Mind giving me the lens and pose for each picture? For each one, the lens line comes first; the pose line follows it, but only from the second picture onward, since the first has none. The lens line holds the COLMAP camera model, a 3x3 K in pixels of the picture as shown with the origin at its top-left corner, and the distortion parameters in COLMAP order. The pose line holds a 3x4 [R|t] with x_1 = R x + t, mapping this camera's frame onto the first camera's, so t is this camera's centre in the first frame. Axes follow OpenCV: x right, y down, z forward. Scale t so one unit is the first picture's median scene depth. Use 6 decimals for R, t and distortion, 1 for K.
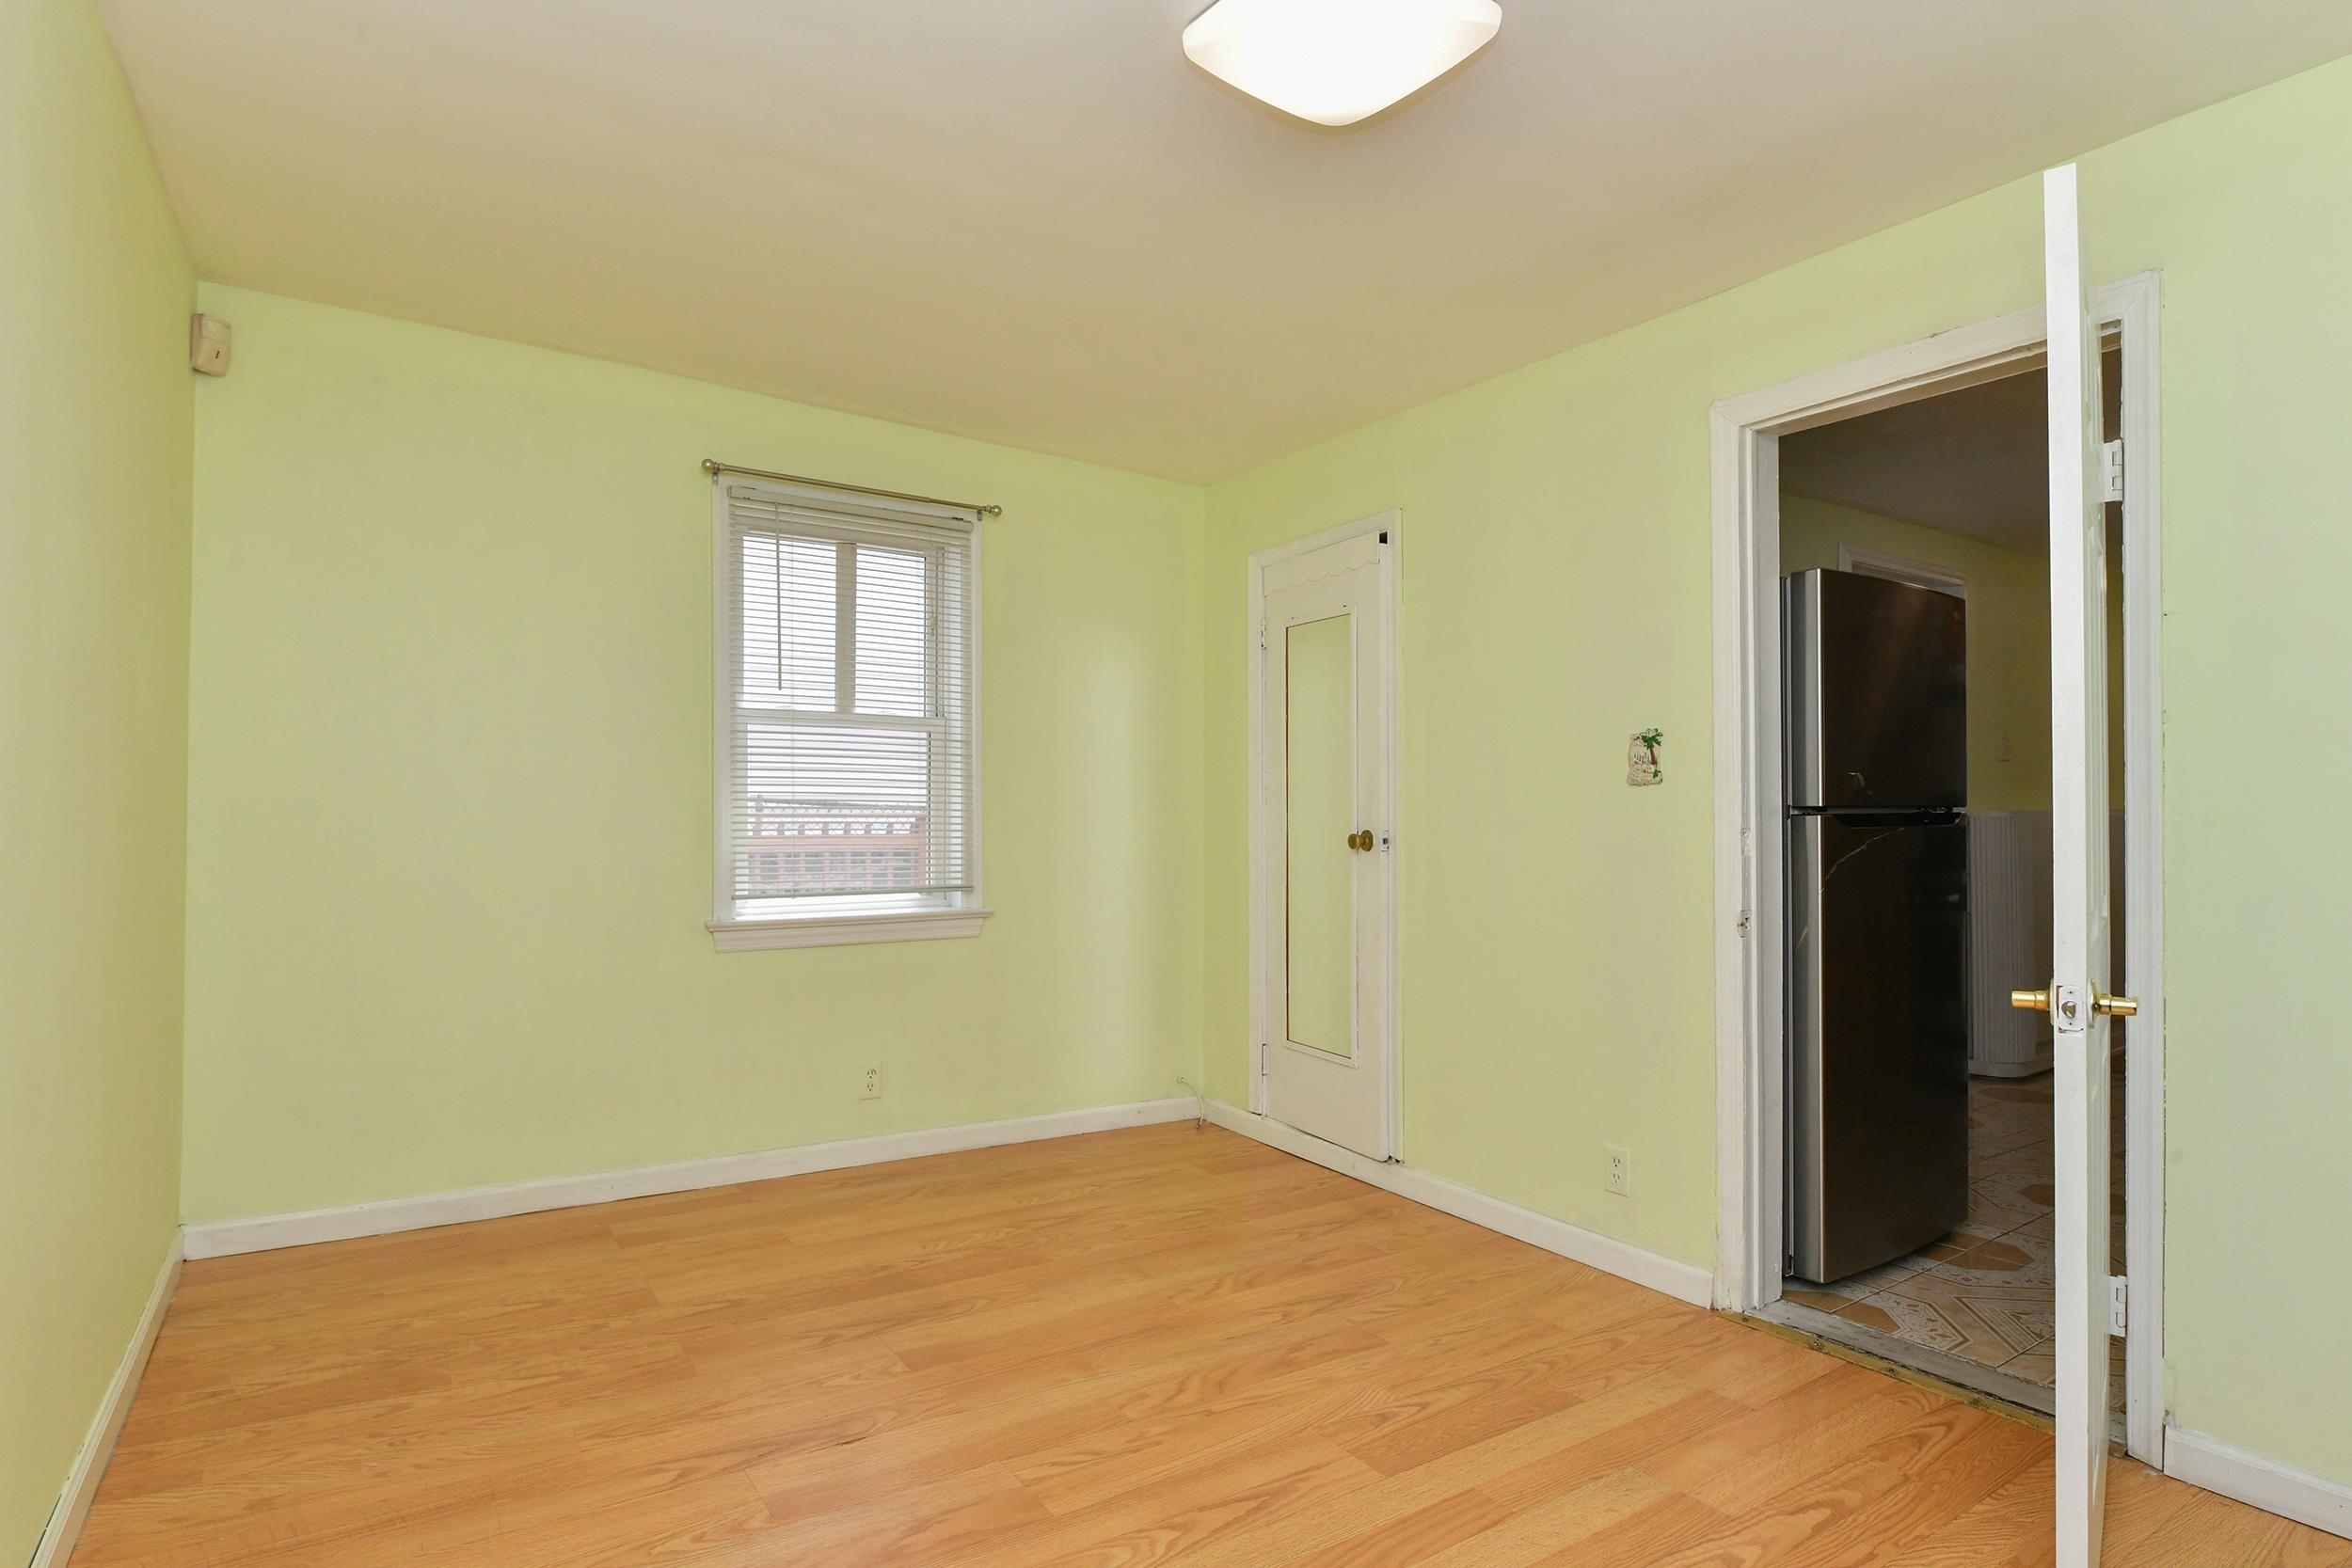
lens RADIAL K [[1255.4, 0, 1170.1], [0, 1255.4, 896.9], [0, 0, 1]] dist [-0.001074, -0.000669]
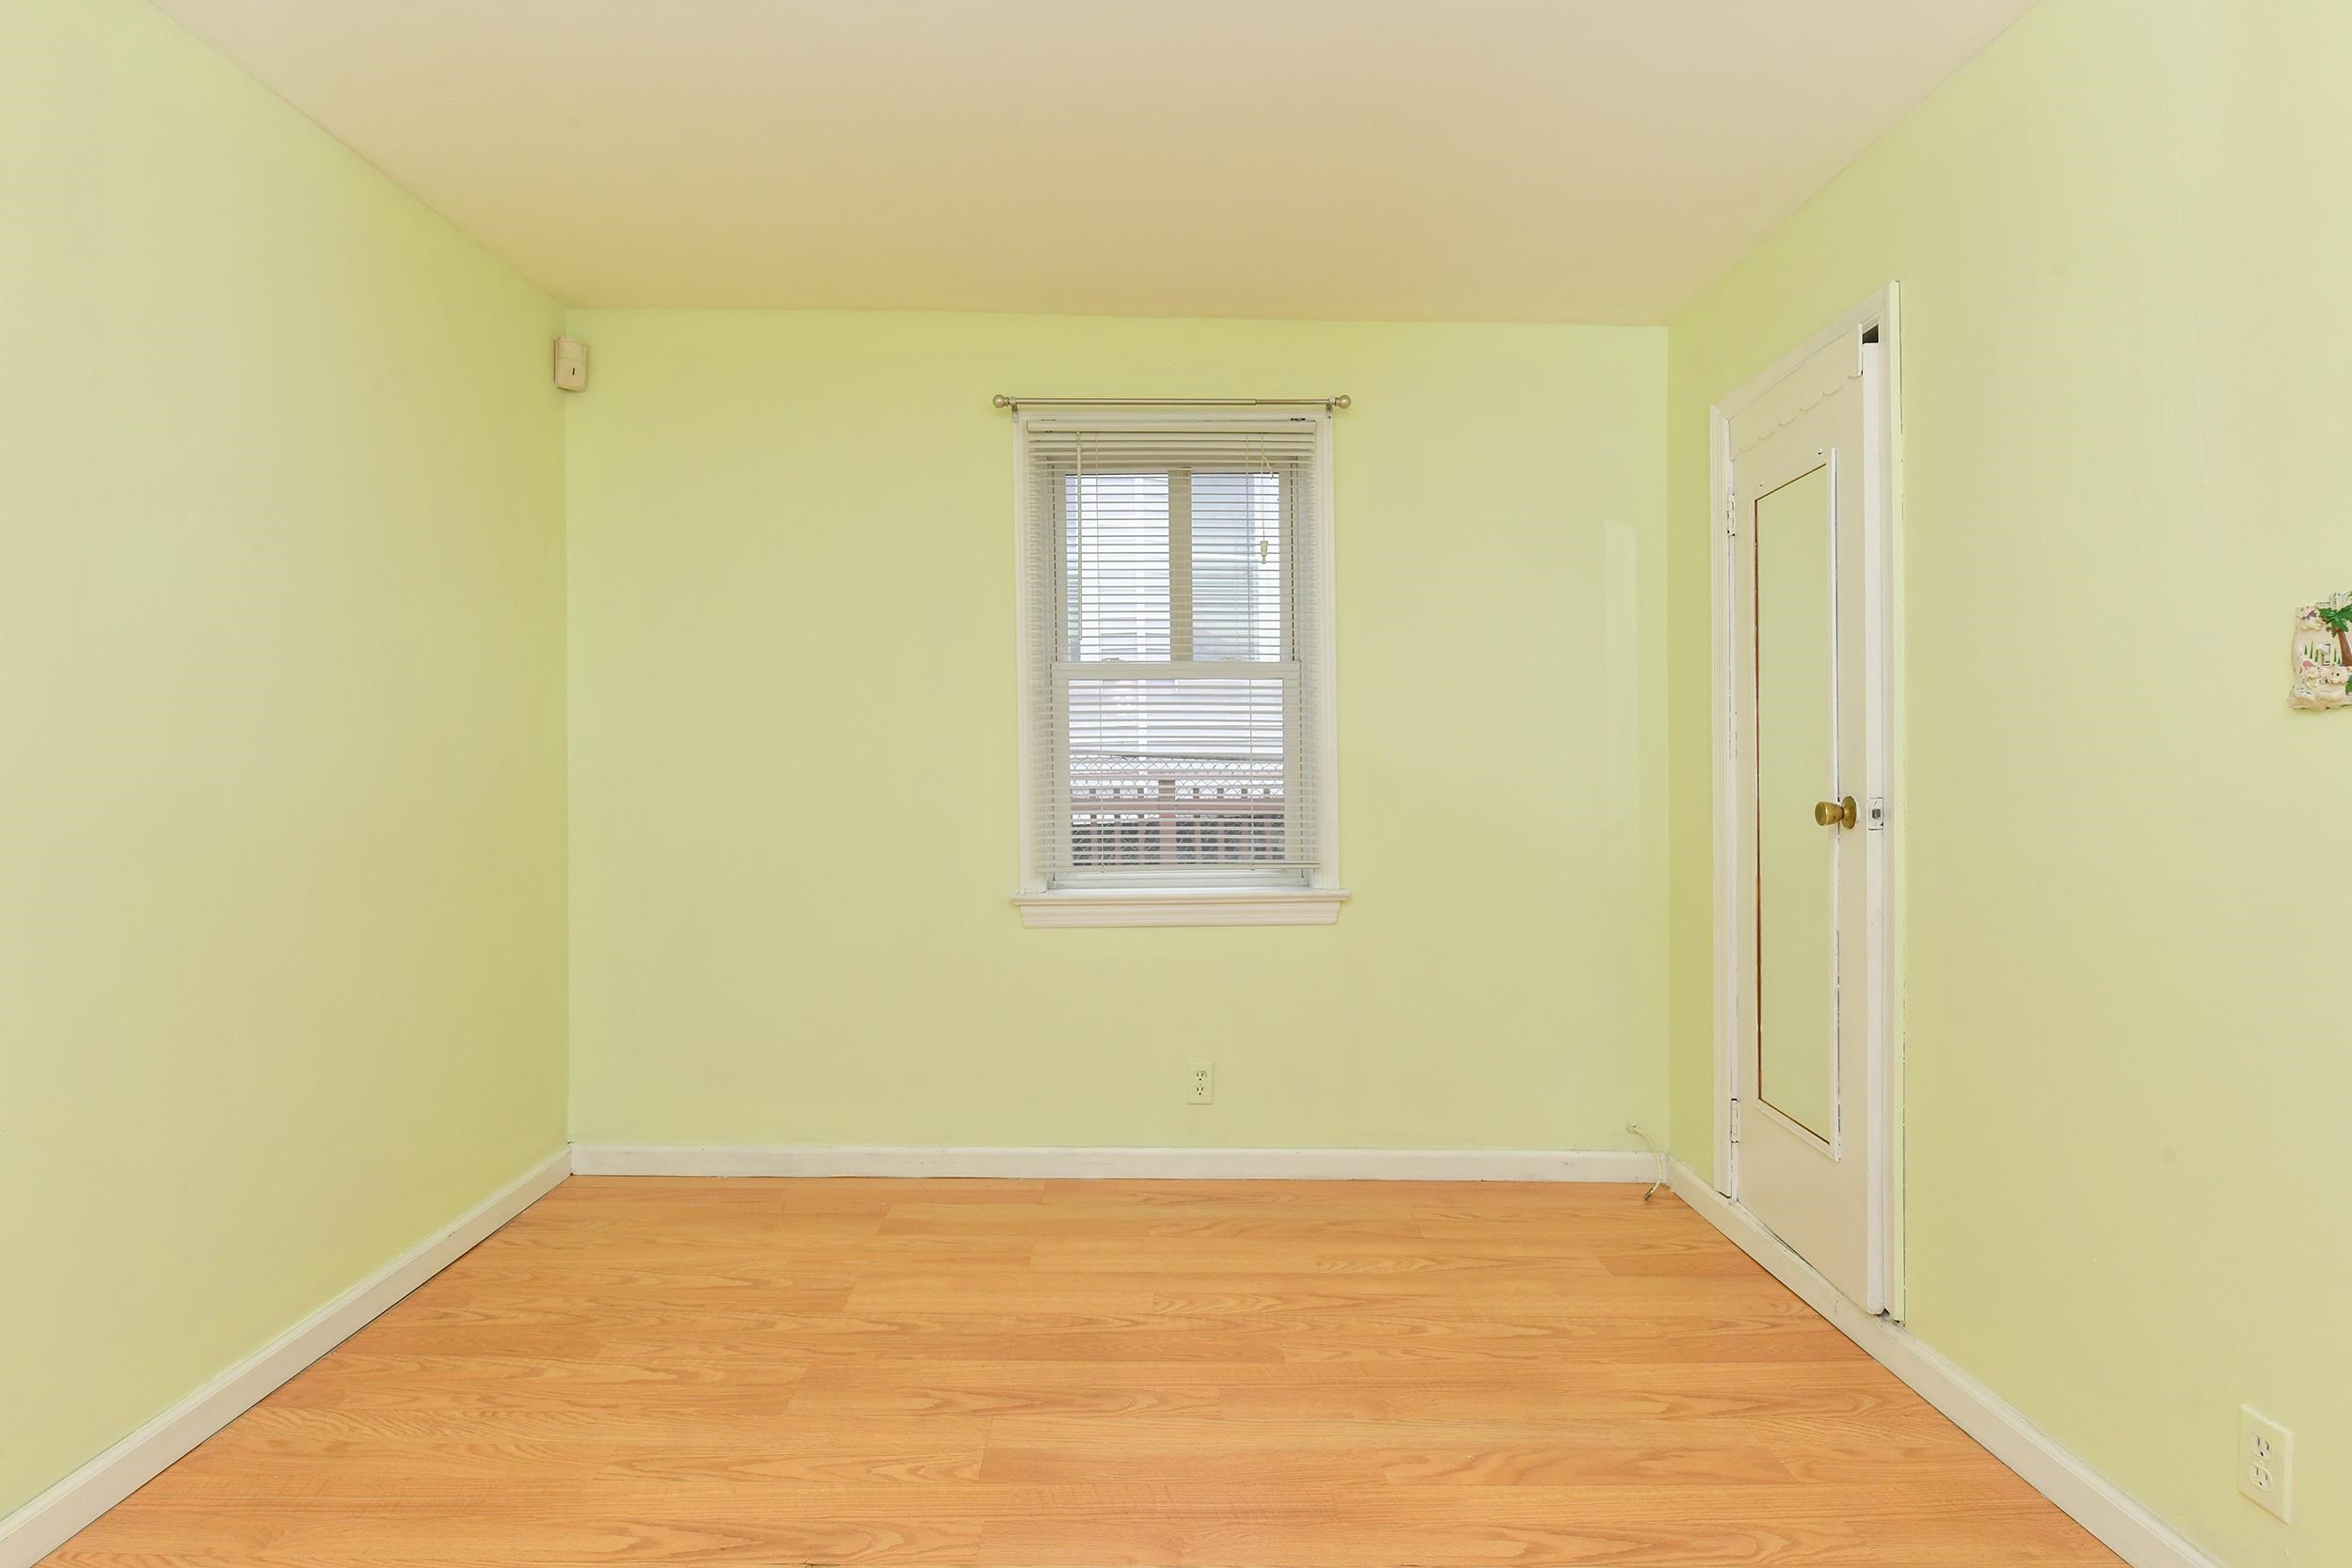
lens RADIAL K [[1229.5, 0, 1180.9], [0, 1229.5, 840.5], [0, 0, 1]] dist [-0.002834, -0.000925]
pose [[0.830970, 0.021659, -0.555896, 0.260345], [-0.026528, 0.999648, -0.000706, -0.024435], [0.555685, 0.015333, 0.831252, 0.336265]]
